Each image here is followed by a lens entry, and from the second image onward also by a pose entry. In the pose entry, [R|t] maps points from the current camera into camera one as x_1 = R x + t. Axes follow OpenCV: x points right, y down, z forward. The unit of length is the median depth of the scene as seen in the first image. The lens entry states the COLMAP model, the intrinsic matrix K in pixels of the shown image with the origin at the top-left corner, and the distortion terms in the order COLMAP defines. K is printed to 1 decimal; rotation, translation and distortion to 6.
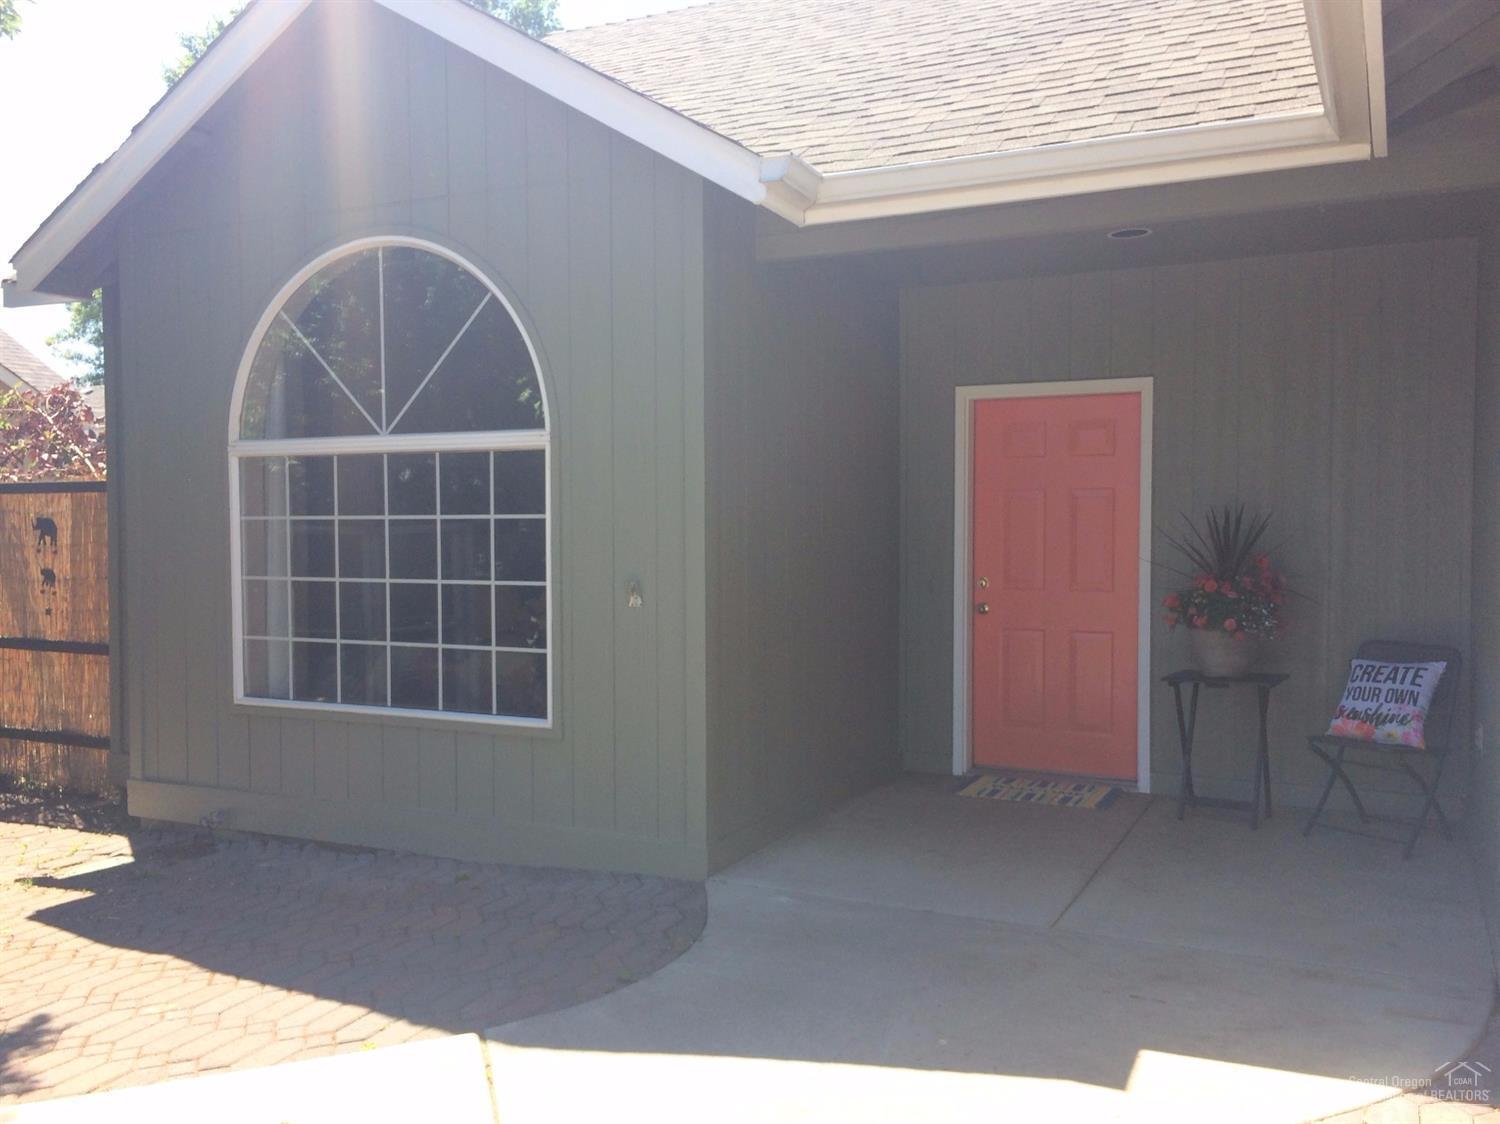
lens RADIAL K [[1293.7, 0, 745.8], [0, 1293.7, 560.2], [0, 0, 1]] dist [0.075979, -0.099613]
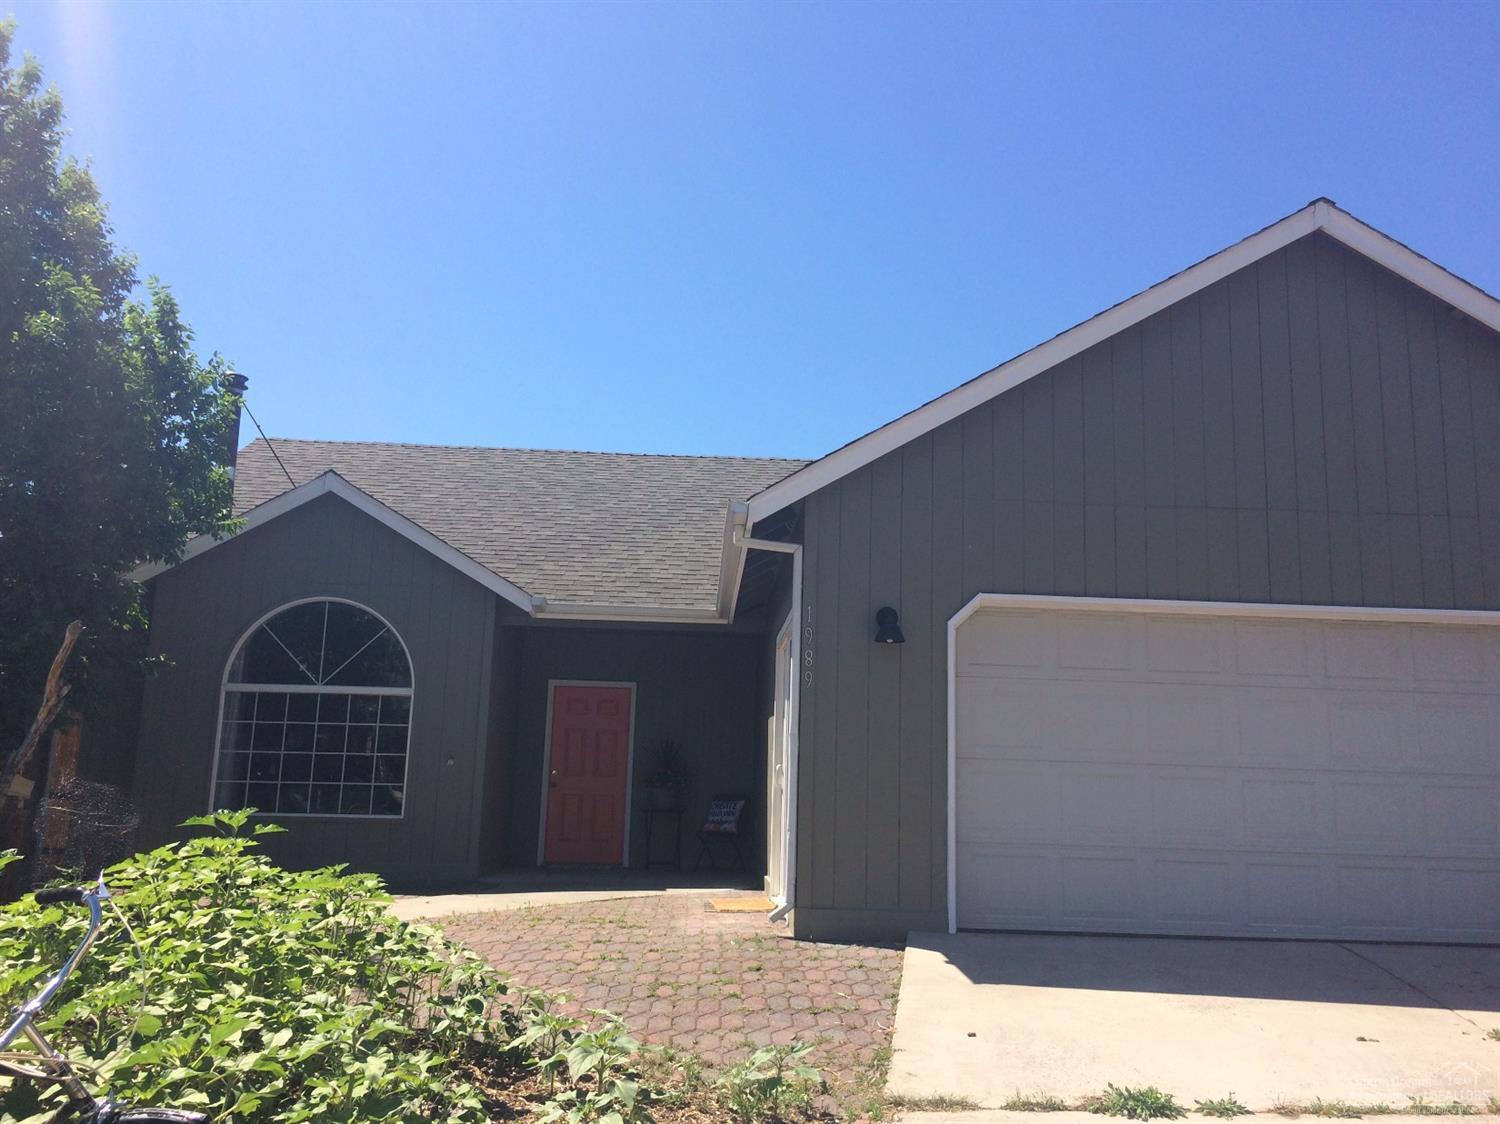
lens RADIAL K [[1293.7, 0, 750.7], [0, 1293.7, 559.3], [0, 0, 1]] dist [0.075979, -0.099613]
pose [[0.877308, 0.116265, 0.465632, -0.704852], [-0.014868, 0.976331, -0.215770, 0.162982], [-0.479697, 0.182374, 0.858272, -1.293859]]
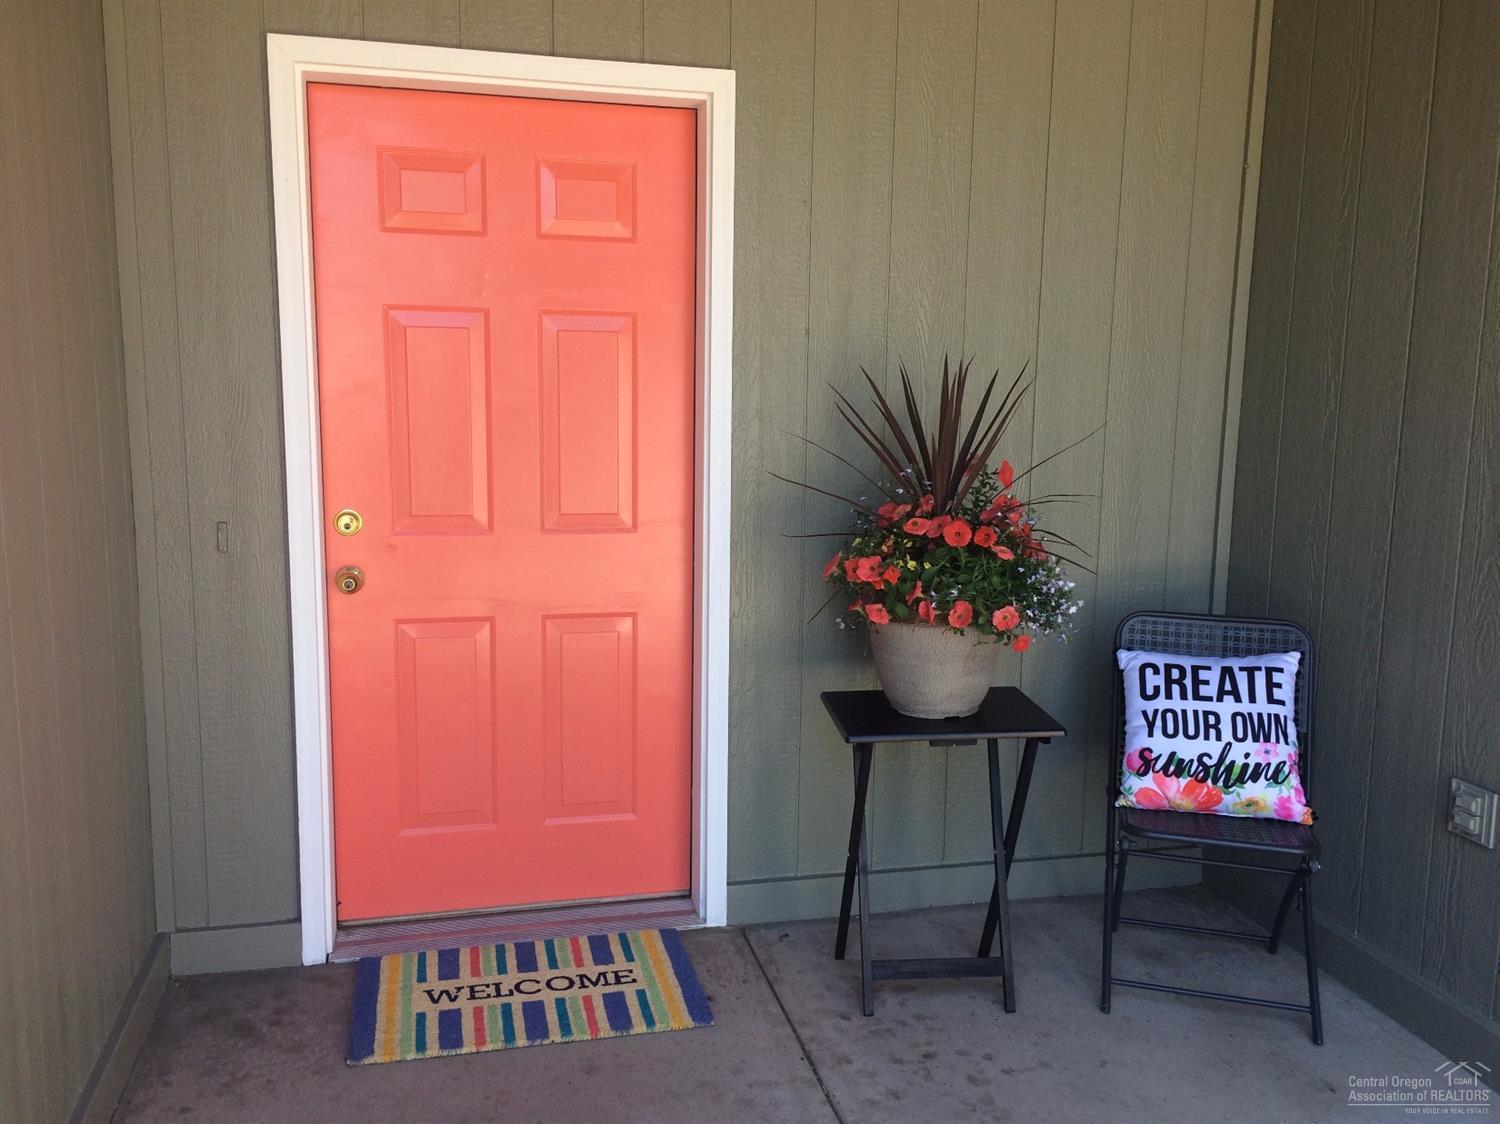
lens RADIAL K [[1293.7, 0, 750.9], [0, 1293.7, 561.9], [0, 0, 1]] dist [0.075979, -0.099613]
pose [[0.764166, -0.081884, 0.639801, 0.005816], [-0.000405, 0.991848, 0.127423, -0.030263], [-0.645020, -0.097632, 0.757903, 0.722629]]
